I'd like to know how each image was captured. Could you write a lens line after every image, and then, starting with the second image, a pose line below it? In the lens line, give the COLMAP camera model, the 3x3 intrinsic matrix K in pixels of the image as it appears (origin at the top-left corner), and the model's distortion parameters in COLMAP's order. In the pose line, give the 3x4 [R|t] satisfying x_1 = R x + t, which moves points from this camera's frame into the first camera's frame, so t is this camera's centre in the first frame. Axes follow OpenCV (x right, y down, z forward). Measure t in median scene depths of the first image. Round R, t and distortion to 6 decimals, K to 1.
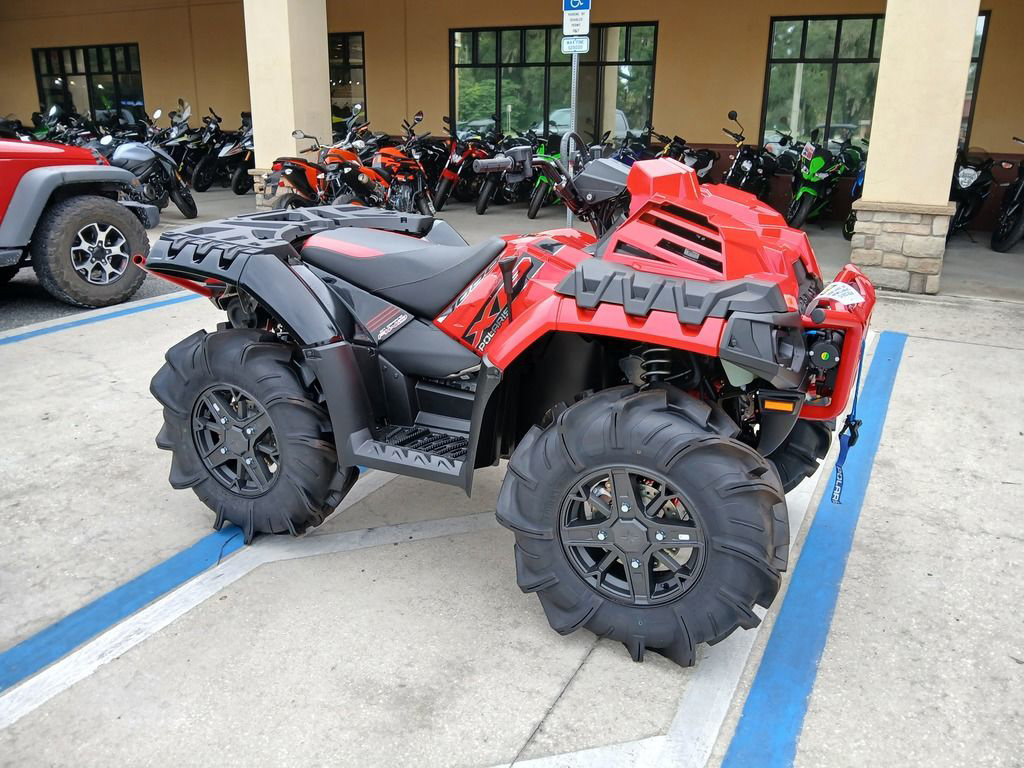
lens RADIAL K [[853.4, 0, 517.3], [0, 853.4, 380.0], [0, 0, 1]] dist [0.032629, -0.103605]
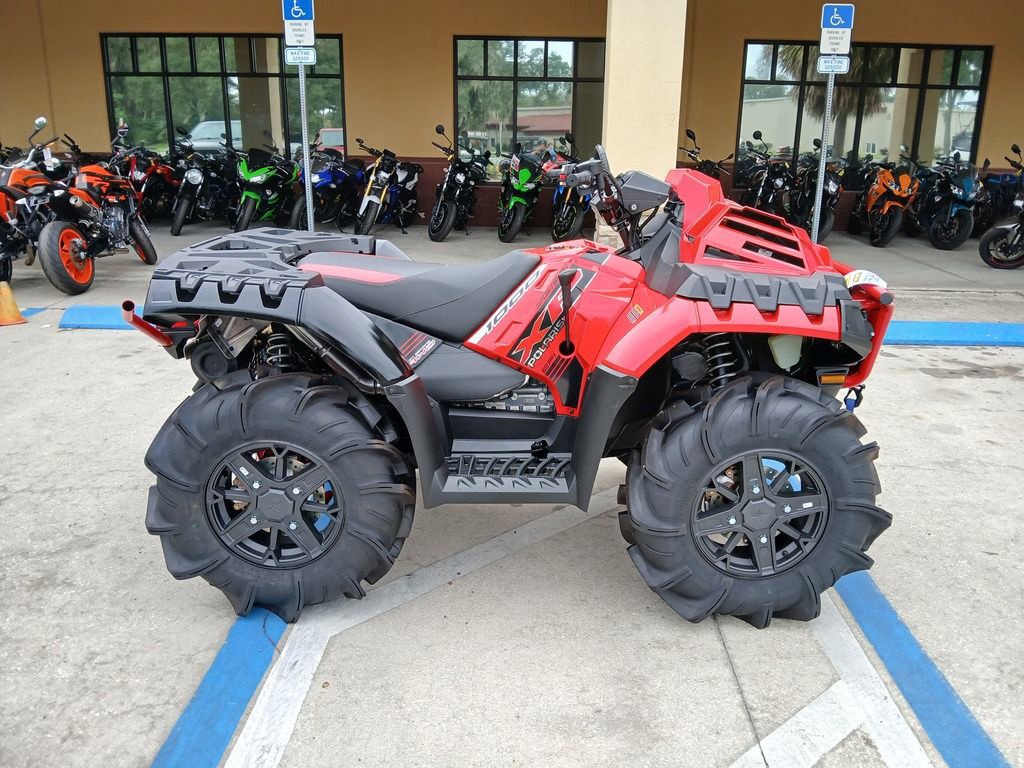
lens RADIAL K [[853.4, 0, 519.3], [0, 853.4, 383.5], [0, 0, 1]] dist [0.032629, -0.103605]
pose [[0.888615, -0.126291, 0.440924, -0.489483], [0.131167, 0.991168, 0.019546, -0.035915], [-0.439498, 0.040466, 0.897332, 0.122364]]
